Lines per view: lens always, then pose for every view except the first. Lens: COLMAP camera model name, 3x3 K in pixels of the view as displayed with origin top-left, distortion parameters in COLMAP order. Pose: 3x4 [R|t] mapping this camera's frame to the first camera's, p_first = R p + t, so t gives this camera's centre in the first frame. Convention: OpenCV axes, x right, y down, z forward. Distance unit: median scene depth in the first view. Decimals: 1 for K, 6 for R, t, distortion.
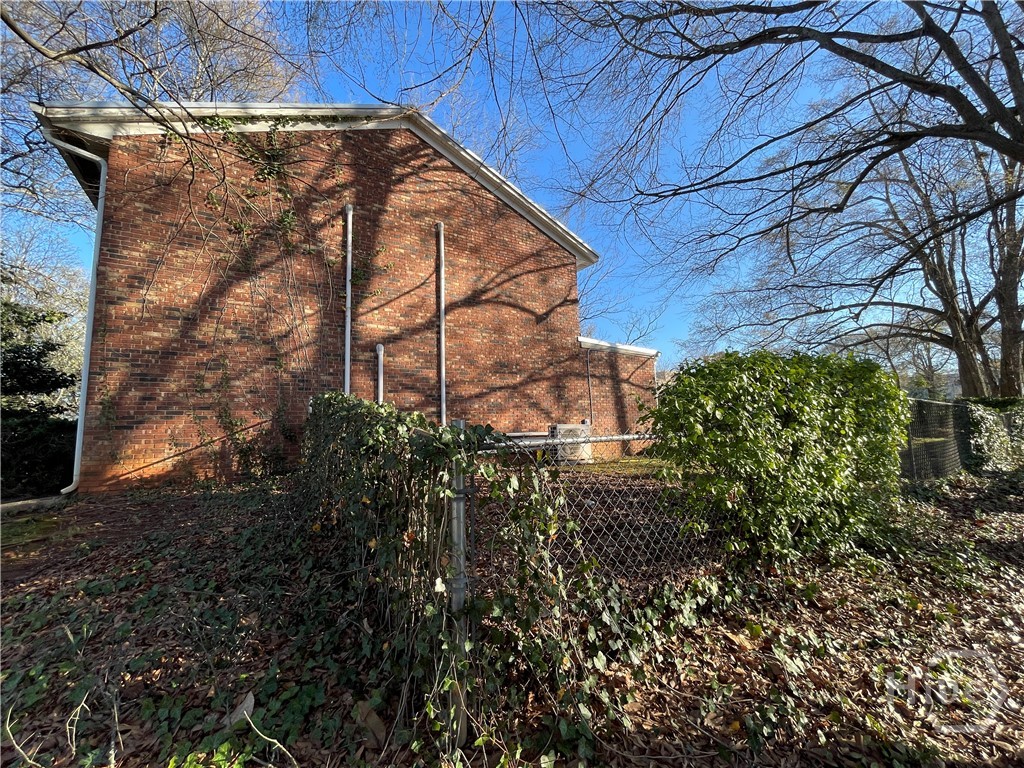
lens RADIAL K [[413.5, 0, 513.8], [0, 413.5, 380.7], [0, 0, 1]] dist [-0.000007, -0.000230]
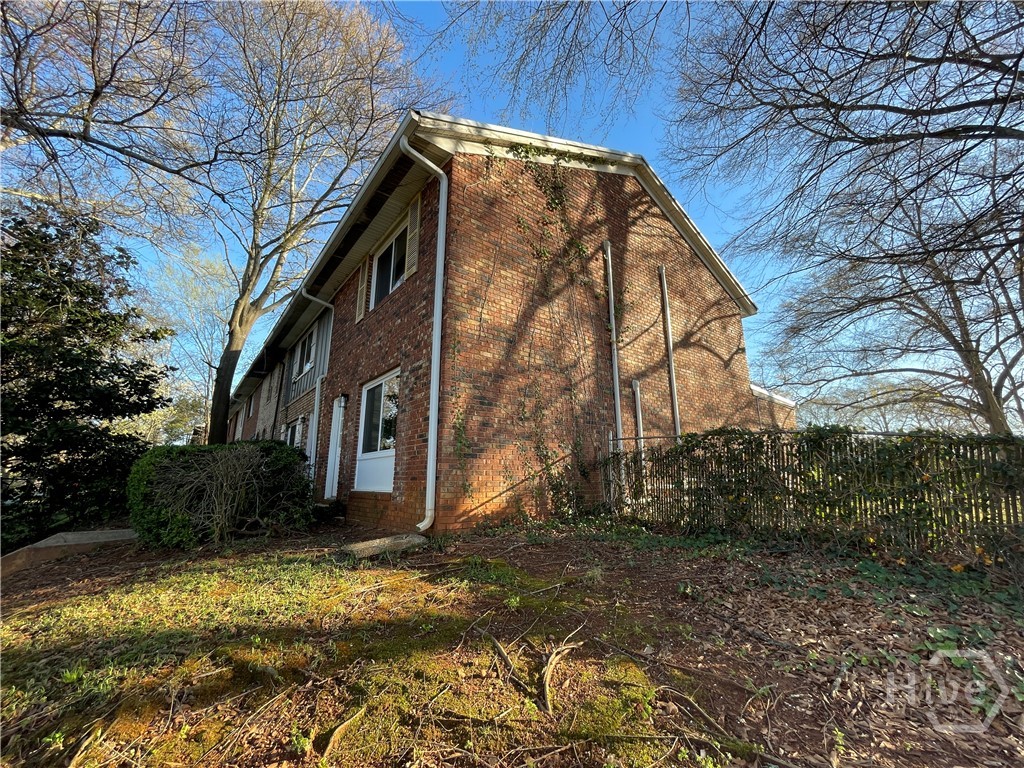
lens RADIAL K [[413.5, 0, 514.1], [0, 413.5, 381.7], [0, 0, 1]] dist [-0.000007, -0.000230]
pose [[0.994801, 0.049039, 0.089252, -0.653502], [-0.037964, 0.991828, -0.121805, 0.042084], [-0.094496, 0.117783, 0.988533, 0.065114]]
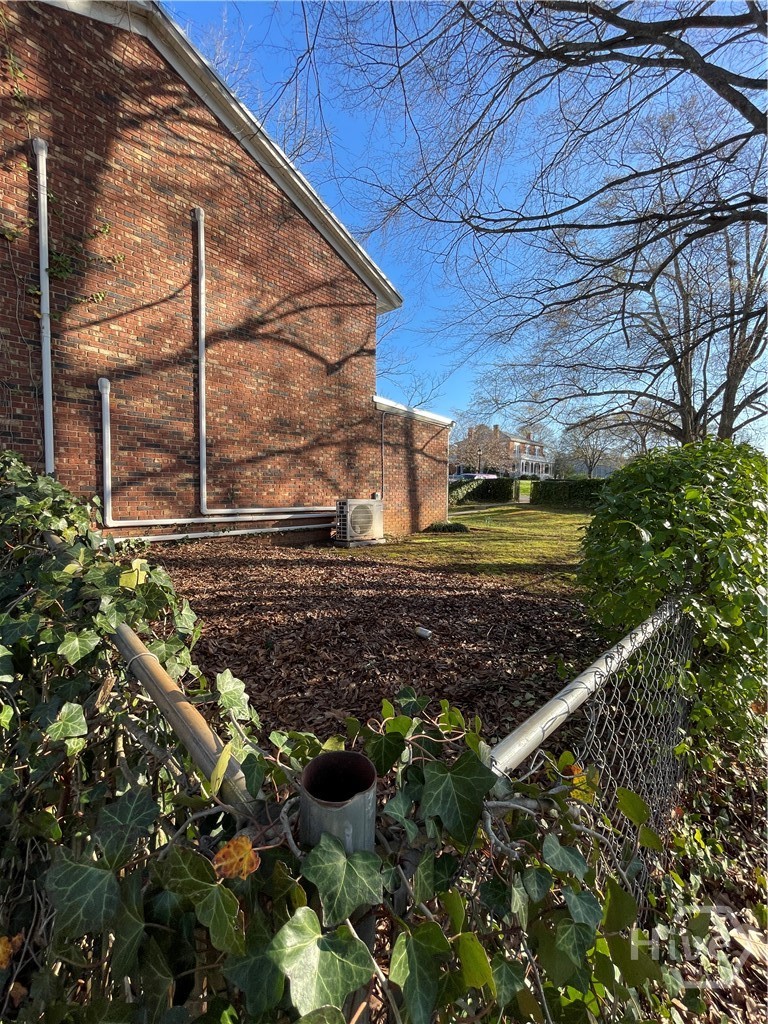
lens RADIAL K [[413.5, 0, 388.5], [0, 413.5, 507.5], [0, 0, 1]] dist [-0.000007, -0.000230]
pose [[0.965266, 0.029145, 0.259637, -0.037745], [-0.069916, 0.986330, 0.149212, -0.011380], [-0.251739, -0.162182, 0.954109, 0.181385]]
